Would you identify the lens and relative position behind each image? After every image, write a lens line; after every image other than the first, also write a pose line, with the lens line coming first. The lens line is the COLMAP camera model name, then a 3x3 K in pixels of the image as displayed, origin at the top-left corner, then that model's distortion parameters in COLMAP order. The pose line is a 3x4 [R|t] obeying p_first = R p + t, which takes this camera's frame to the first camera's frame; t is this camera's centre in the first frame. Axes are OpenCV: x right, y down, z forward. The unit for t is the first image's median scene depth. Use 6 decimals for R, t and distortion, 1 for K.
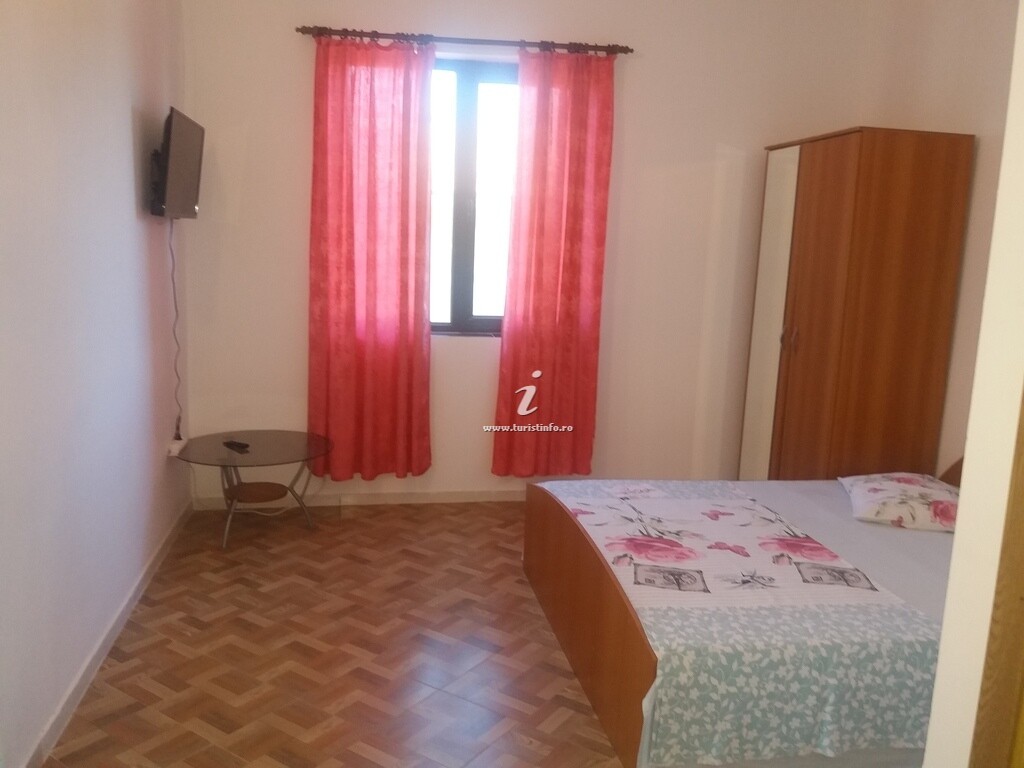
lens RADIAL K [[833.4, 0, 521.8], [0, 833.4, 388.9], [0, 0, 1]] dist [0.035103, -0.110778]
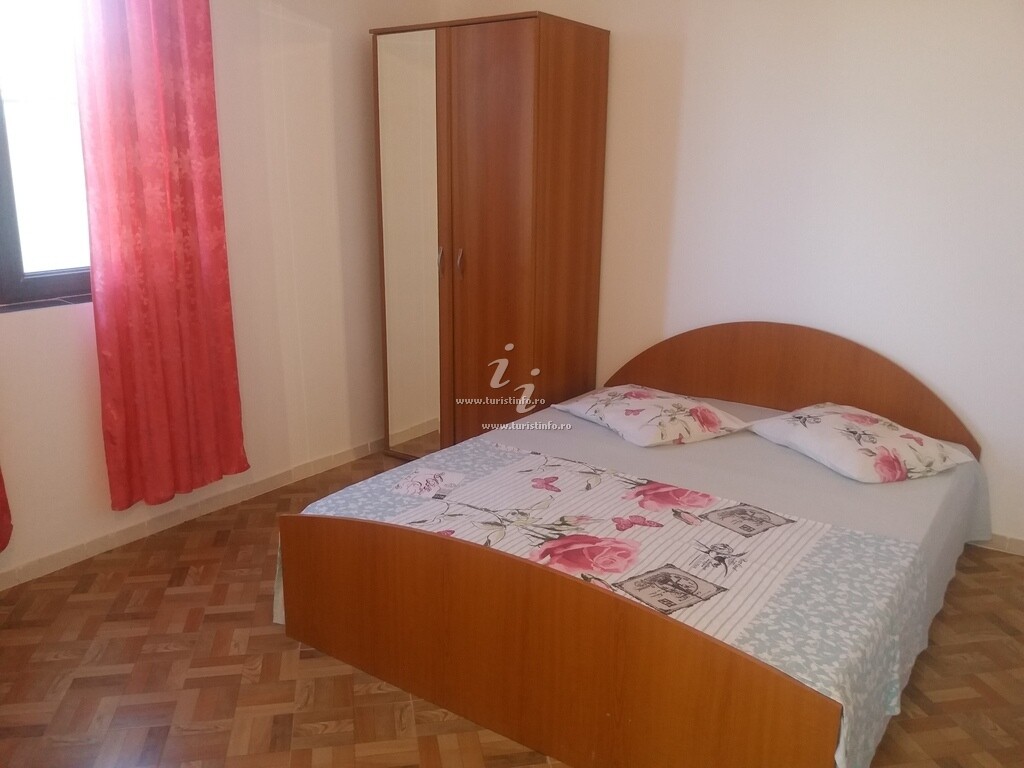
lens RADIAL K [[833.4, 0, 506.2], [0, 833.4, 382.6], [0, 0, 1]] dist [0.035103, -0.110778]
pose [[0.716805, -0.197196, 0.668808, -0.319857], [0.130257, 0.980161, 0.149393, -0.074729], [-0.684999, -0.019969, 0.728270, 0.418020]]
